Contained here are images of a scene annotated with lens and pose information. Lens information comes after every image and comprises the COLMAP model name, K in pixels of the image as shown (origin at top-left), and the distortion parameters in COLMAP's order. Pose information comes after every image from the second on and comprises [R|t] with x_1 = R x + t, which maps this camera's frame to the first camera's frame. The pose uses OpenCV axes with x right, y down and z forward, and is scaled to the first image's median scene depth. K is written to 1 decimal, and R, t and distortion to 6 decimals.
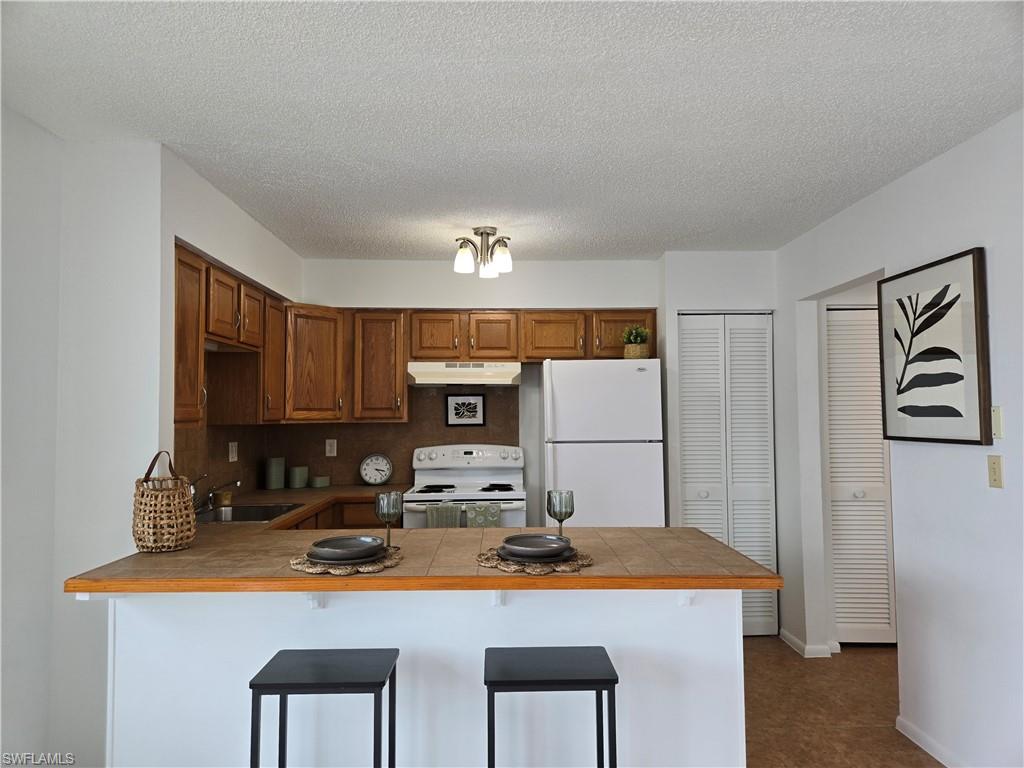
lens RADIAL K [[681.5, 0, 506.8], [0, 681.5, 378.2], [0, 0, 1]] dist [0.085100, -0.077779]
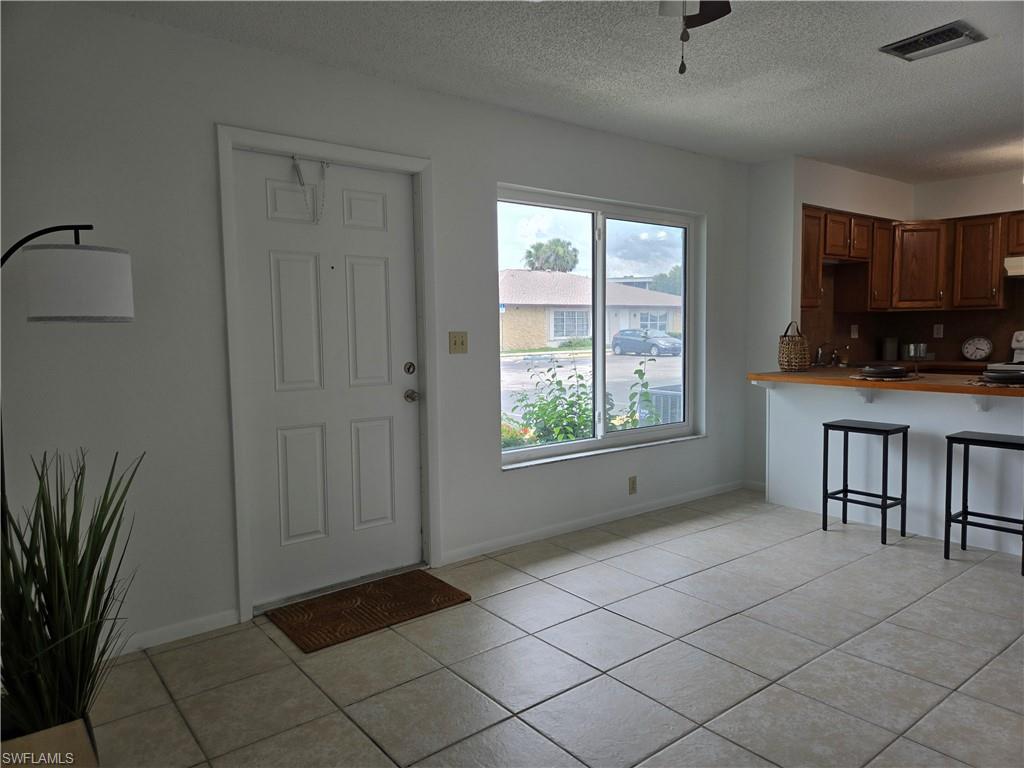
lens RADIAL K [[682.4, 0, 511.6], [0, 682.4, 382.2], [0, 0, 1]] dist [0.081387, -0.075340]
pose [[0.604987, 0.056784, -0.794208, 0.316852], [0.053869, 0.992249, 0.111978, 0.008894], [0.794411, -0.110529, 0.597239, -0.441369]]
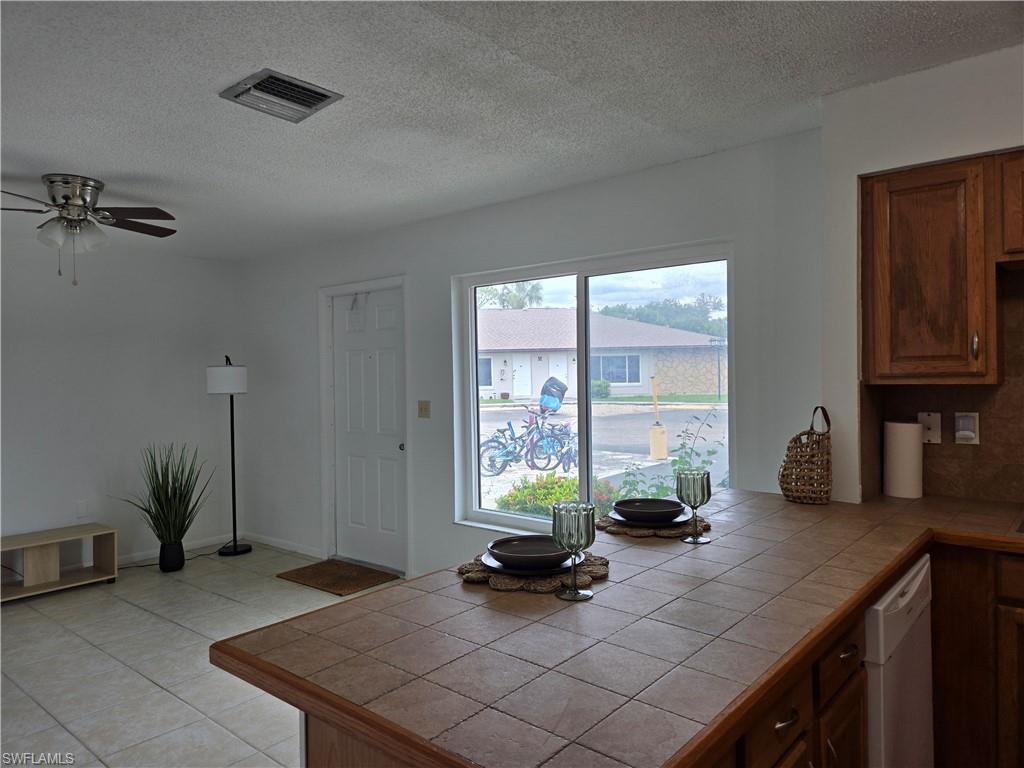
lens RADIAL K [[685.6, 0, 509.0], [0, 685.6, 377.2], [0, 0, 1]] dist [0.079443, -0.071389]
pose [[-0.662455, 0.020934, -0.748809, 0.317906], [0.059908, 0.997888, -0.025102, 0.034640], [0.746702, -0.061488, -0.662311, 0.756650]]
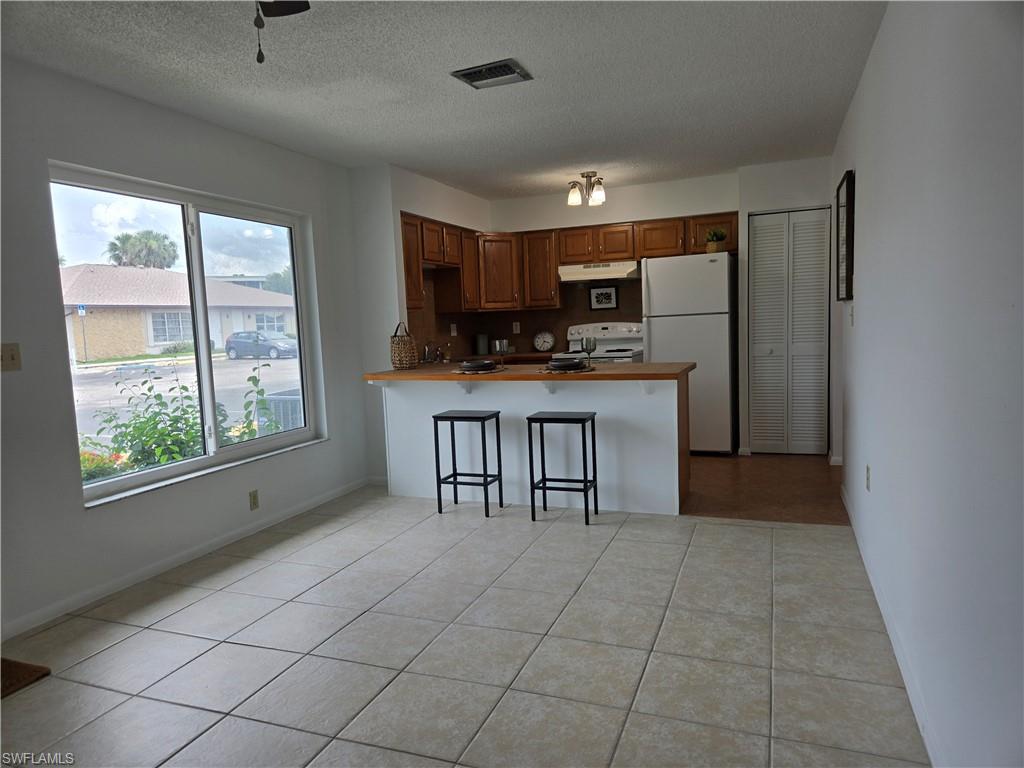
lens RADIAL K [[684.0, 0, 498.9], [0, 684.0, 389.4], [0, 0, 1]] dist [0.081274, -0.074004]
pose [[0.920499, 0.006091, -0.390697, 0.314569], [0.057631, 0.986827, 0.151166, 0.006685], [0.386471, -0.161665, 0.908022, -0.424631]]
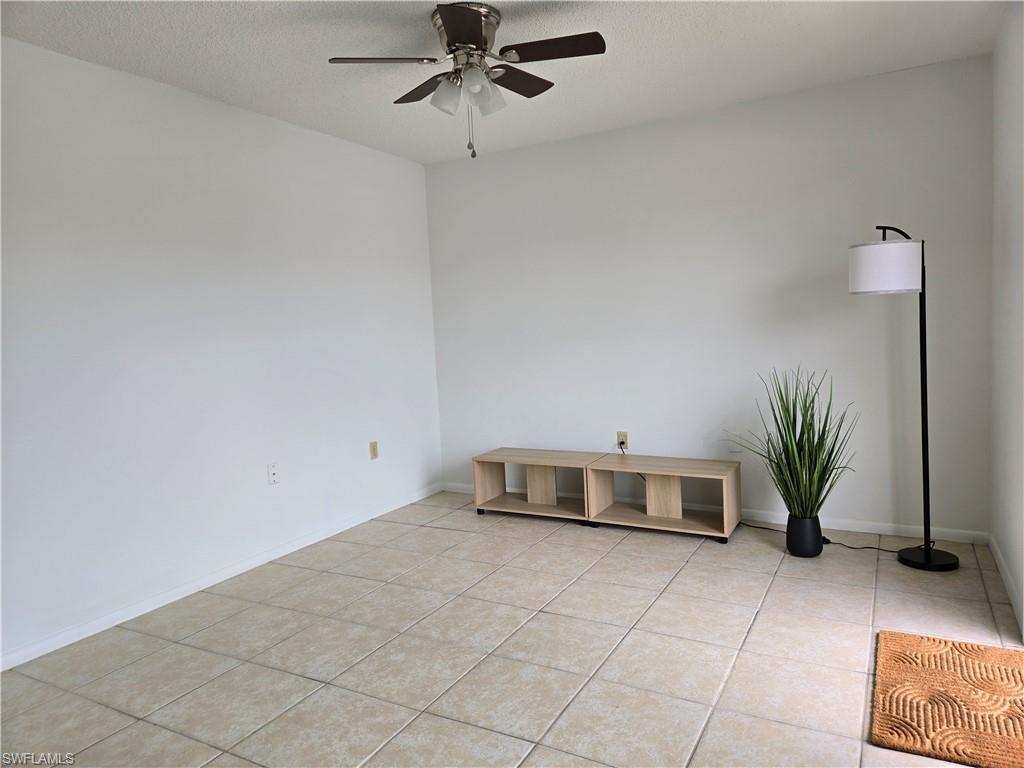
lens RADIAL K [[682.4, 0, 511.6], [0, 682.4, 382.2], [0, 0, 1]] dist [0.081387, -0.075340]
pose [[-0.862357, 0.002222, 0.506296, -0.275867], [0.025413, 0.998920, 0.038902, 0.058002], [-0.505662, 0.046414, -0.861482, 0.392643]]
